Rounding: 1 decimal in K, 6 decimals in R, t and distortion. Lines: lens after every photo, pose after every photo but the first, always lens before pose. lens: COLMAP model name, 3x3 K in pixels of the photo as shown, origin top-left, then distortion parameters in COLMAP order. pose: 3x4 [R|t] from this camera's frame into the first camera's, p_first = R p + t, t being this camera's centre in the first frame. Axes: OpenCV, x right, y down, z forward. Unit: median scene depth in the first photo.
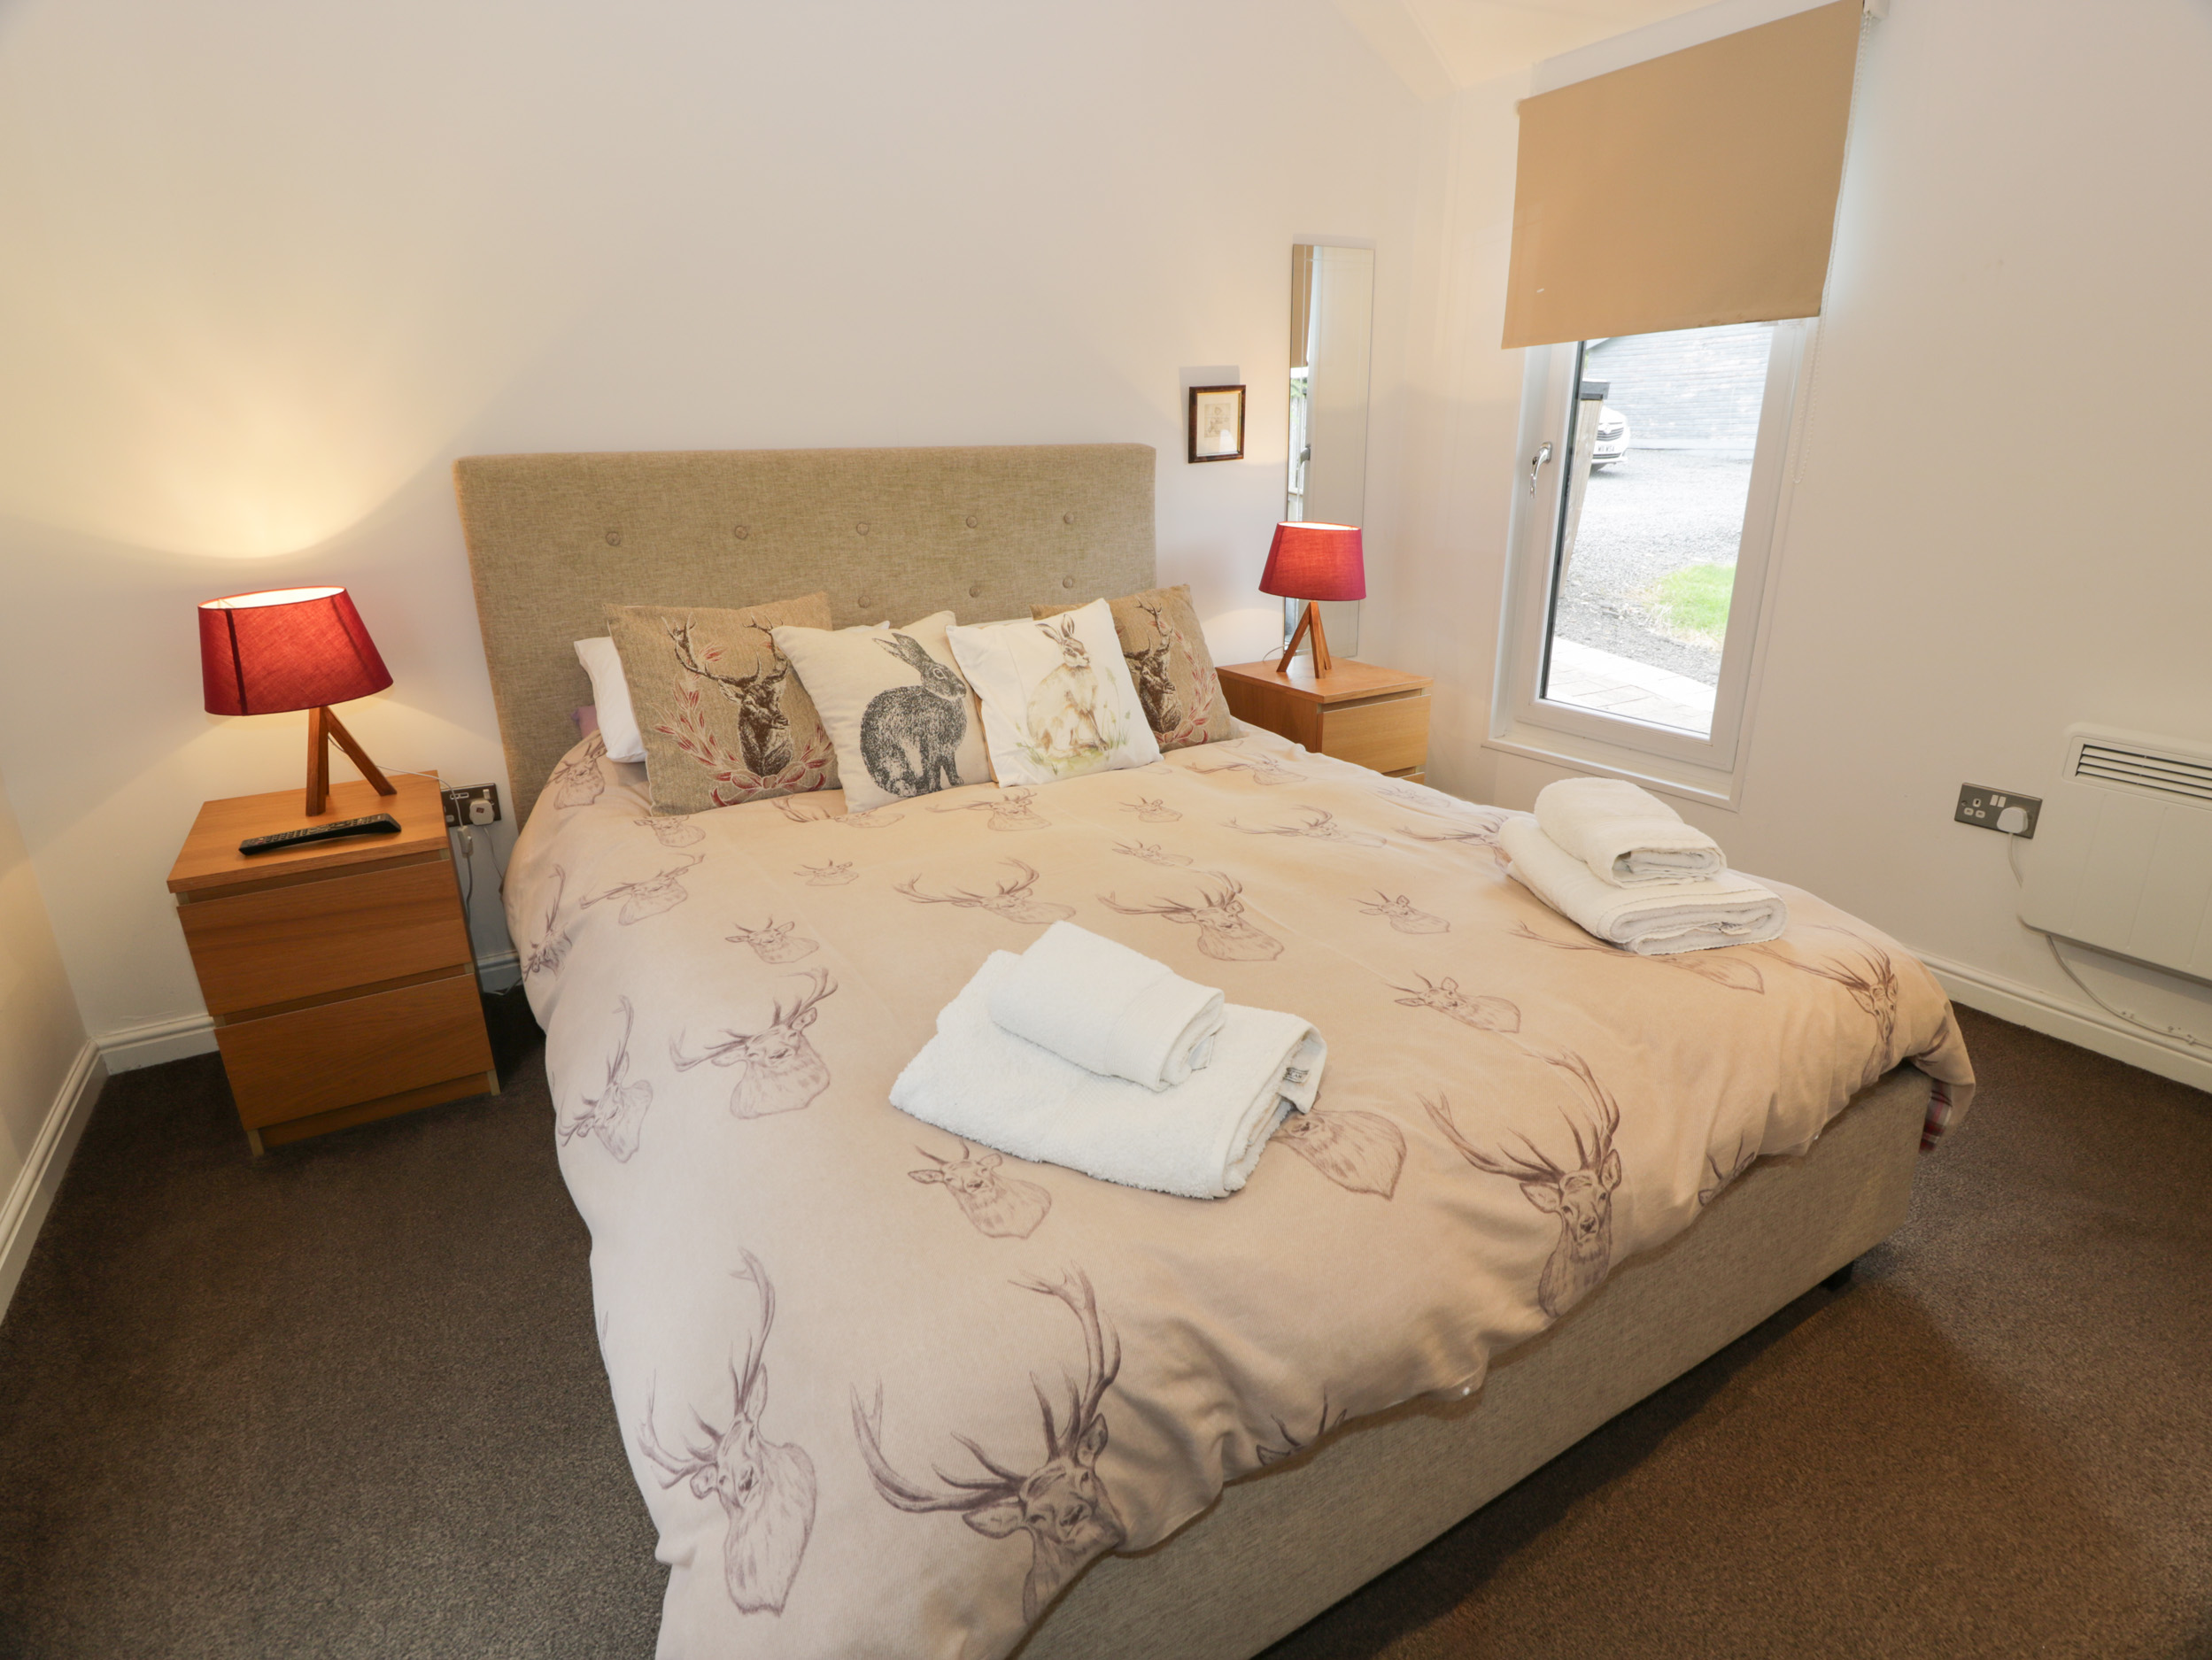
lens RADIAL K [[1142.9, 0, 1107.0], [0, 1142.9, 819.7], [0, 0, 1]] dist [-0.004834, -0.006014]
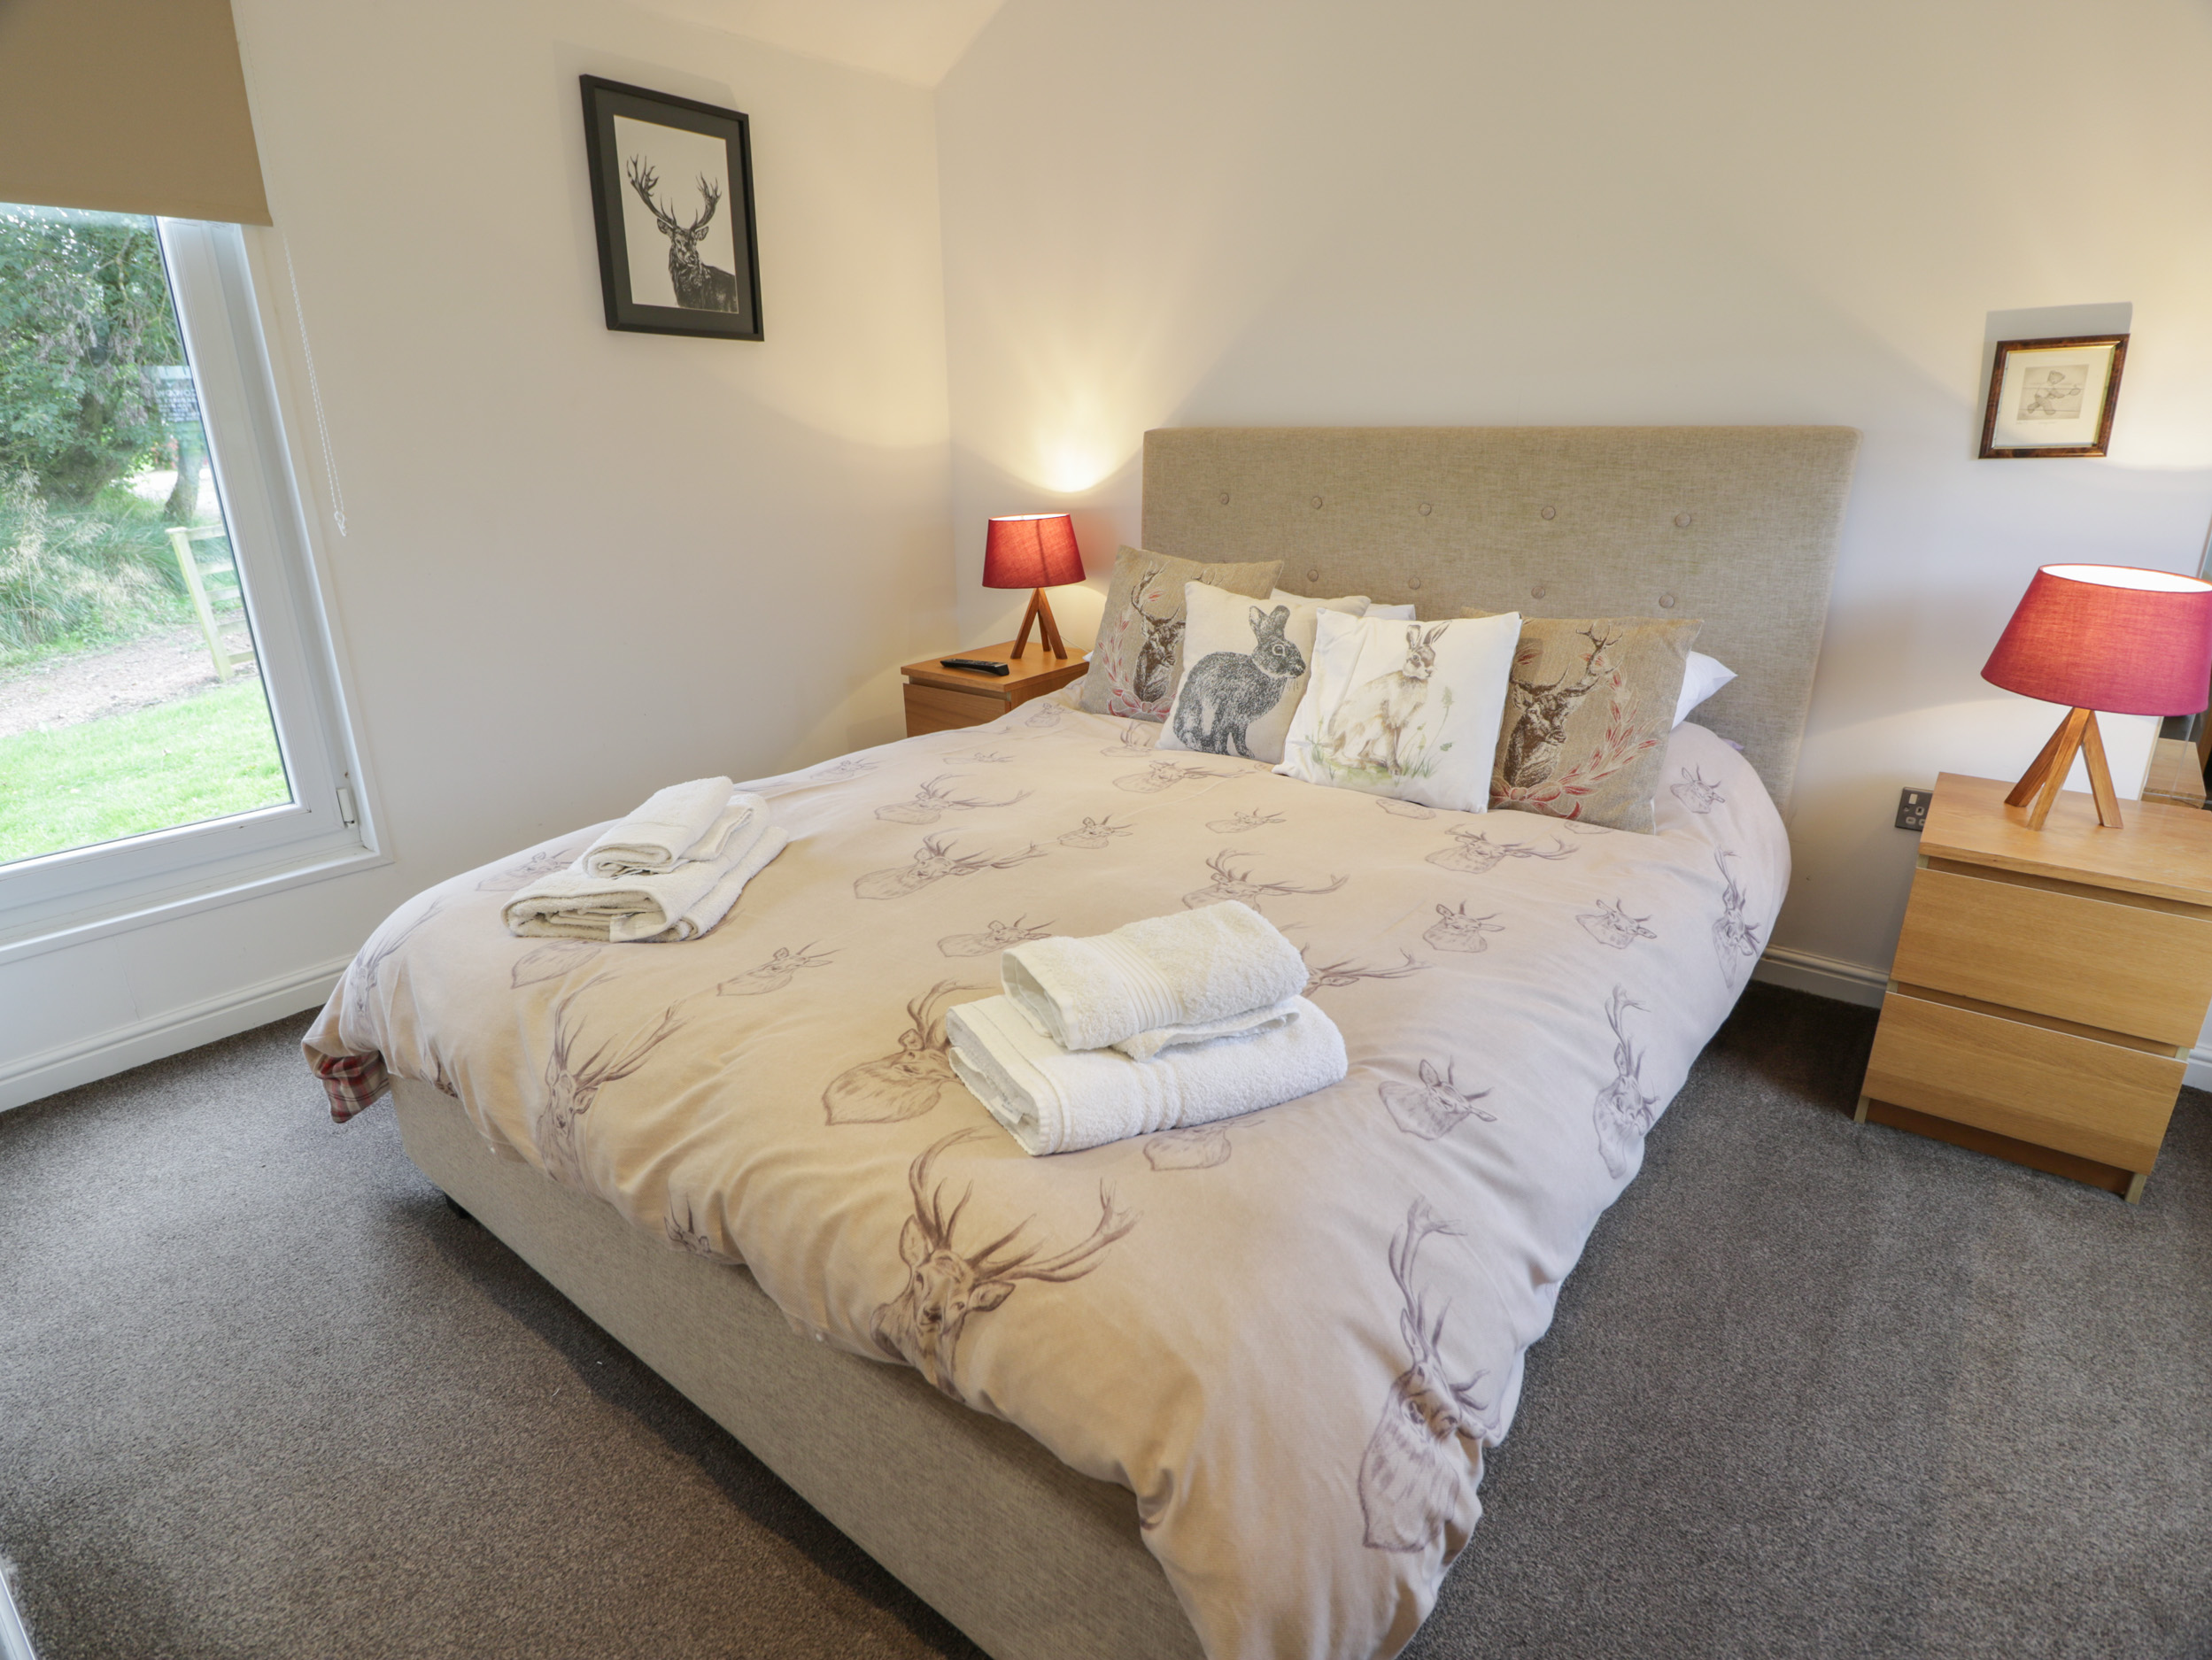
lens RADIAL K [[1142.9, 0, 1091.2], [0, 1142.9, 844.3], [0, 0, 1]] dist [-0.004834, -0.006014]
pose [[0.362651, 0.337029, -0.868847, 0.751672], [-0.288833, 0.927055, 0.239050, -0.163714], [0.886036, 0.164260, 0.433543, 0.429223]]
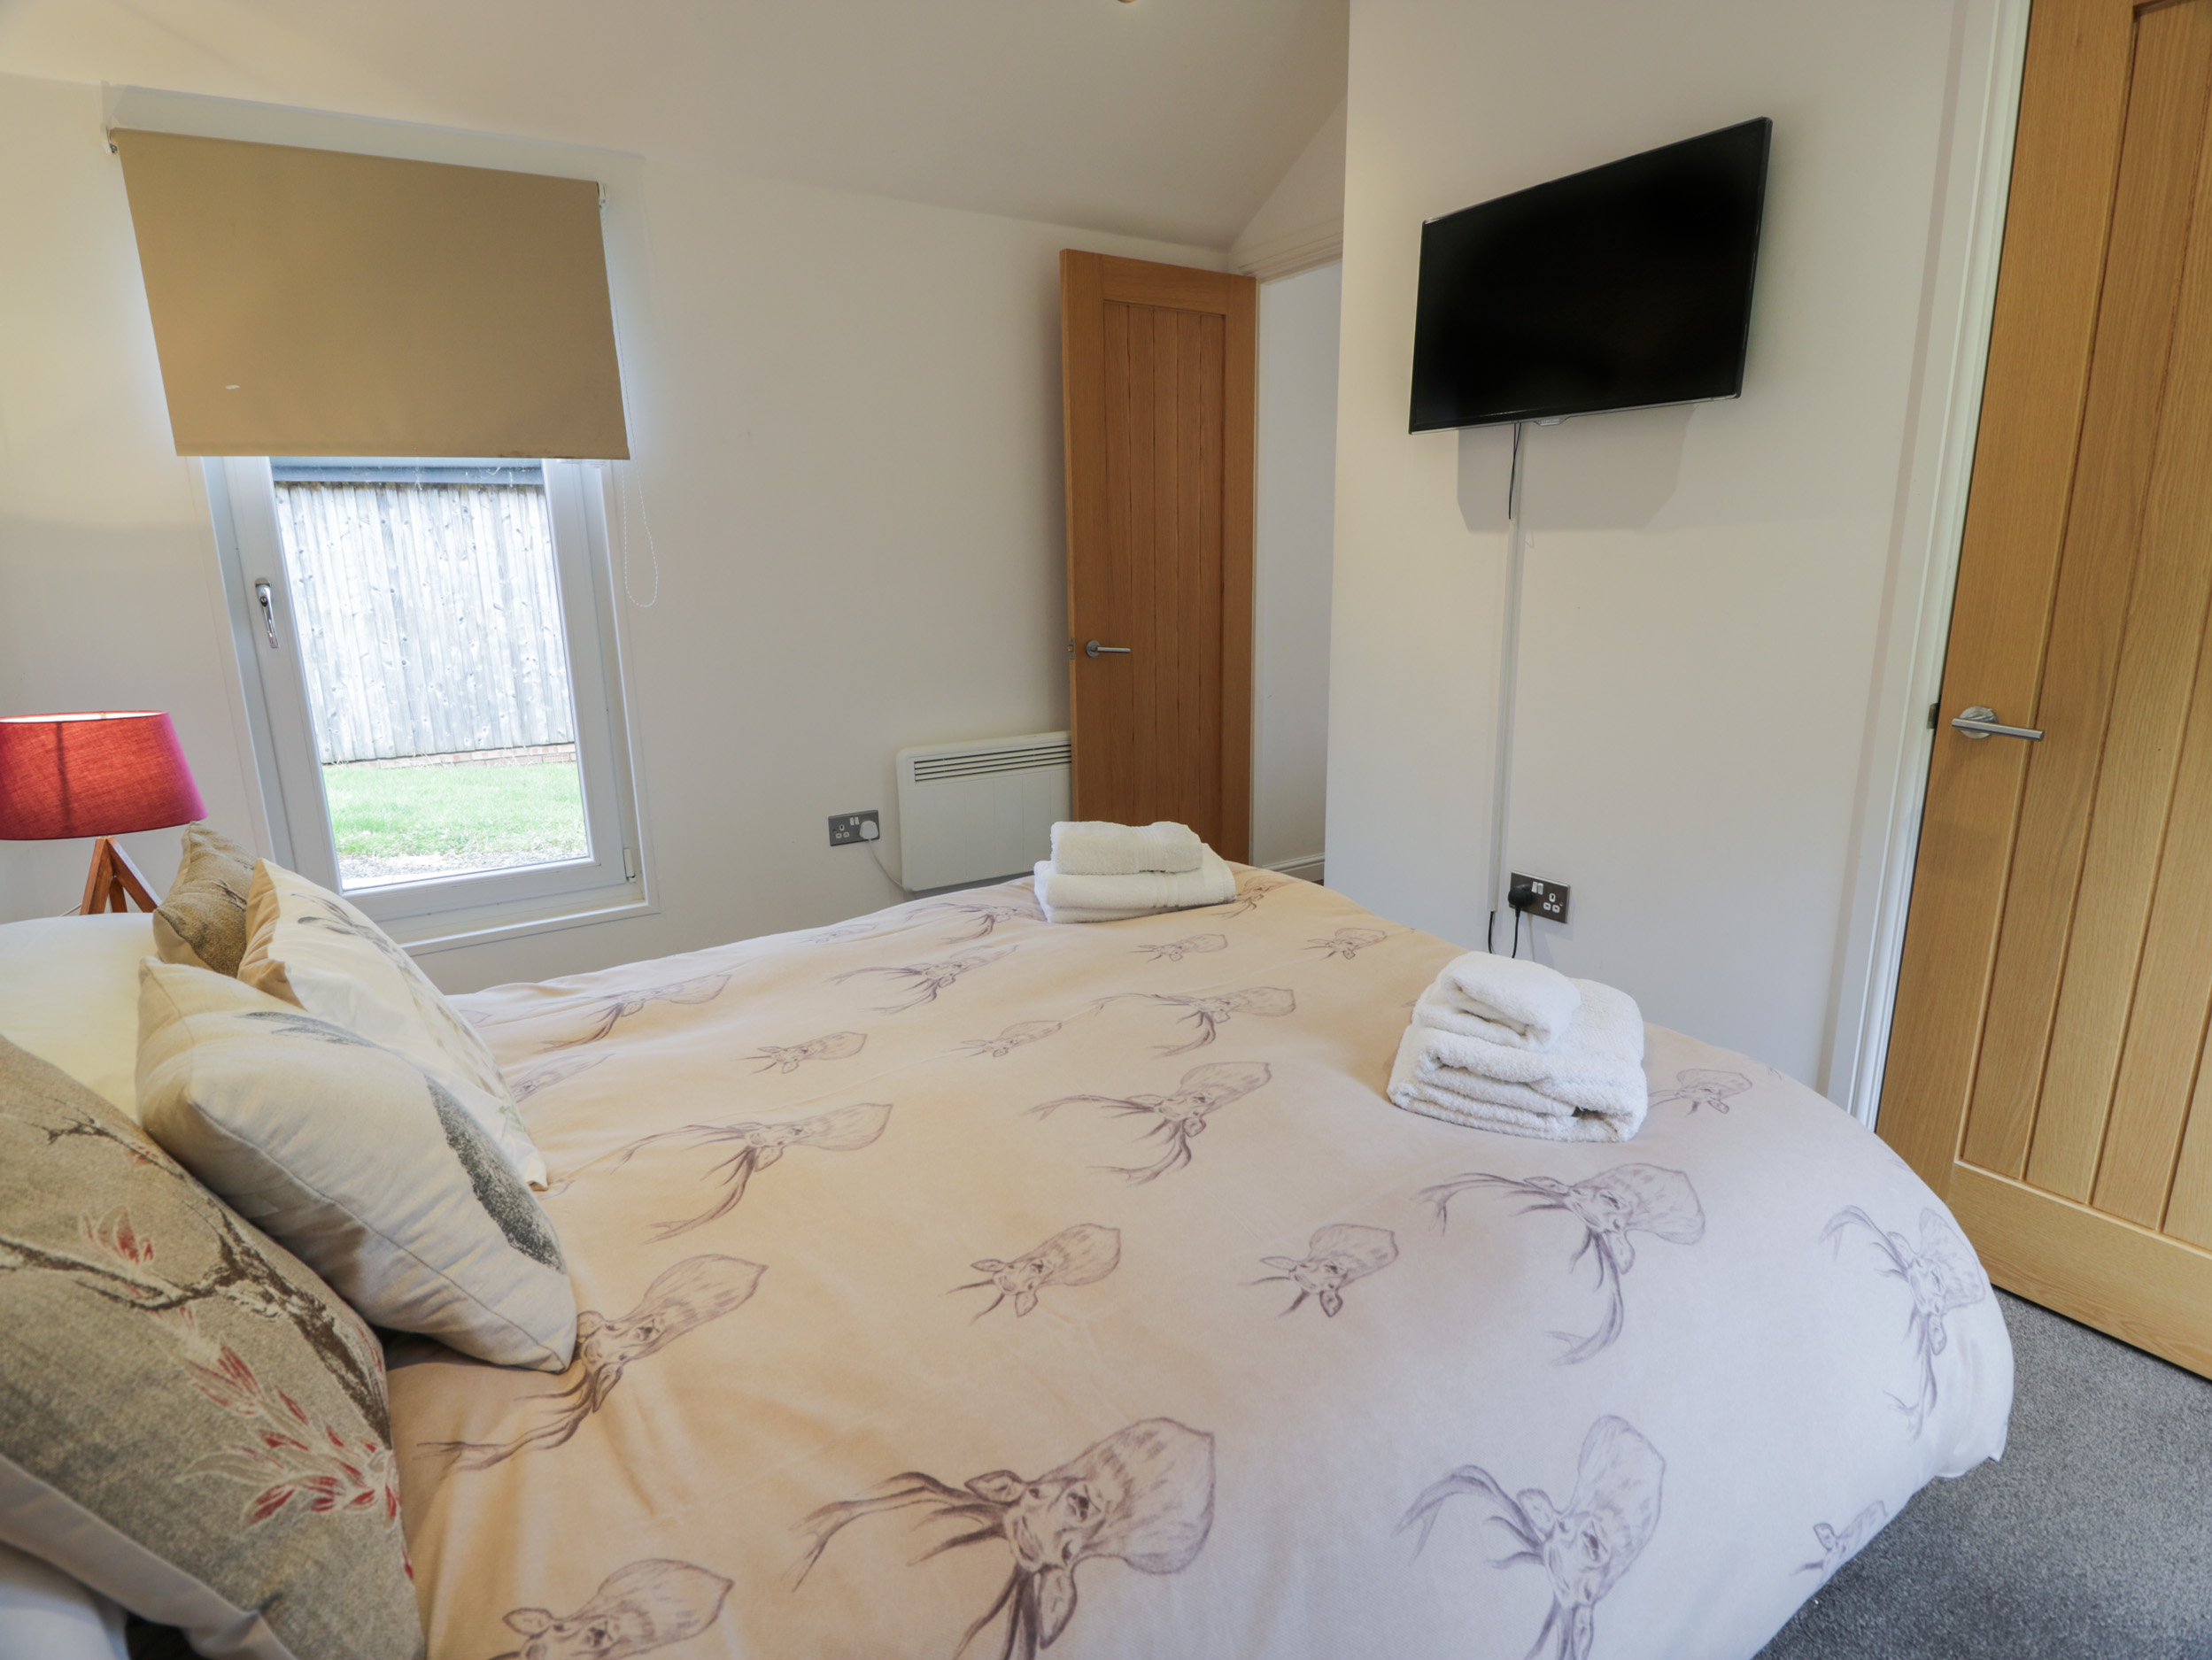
lens RADIAL K [[1142.9, 0, 1116.7], [0, 1142.9, 818.4], [0, 0, 1]] dist [-0.004834, -0.006014]
pose [[-0.027939, -0.214012, 0.976431, -0.469152], [0.331082, 0.919697, 0.211050, -0.169368], [-0.943188, 0.329175, 0.045160, 0.526160]]
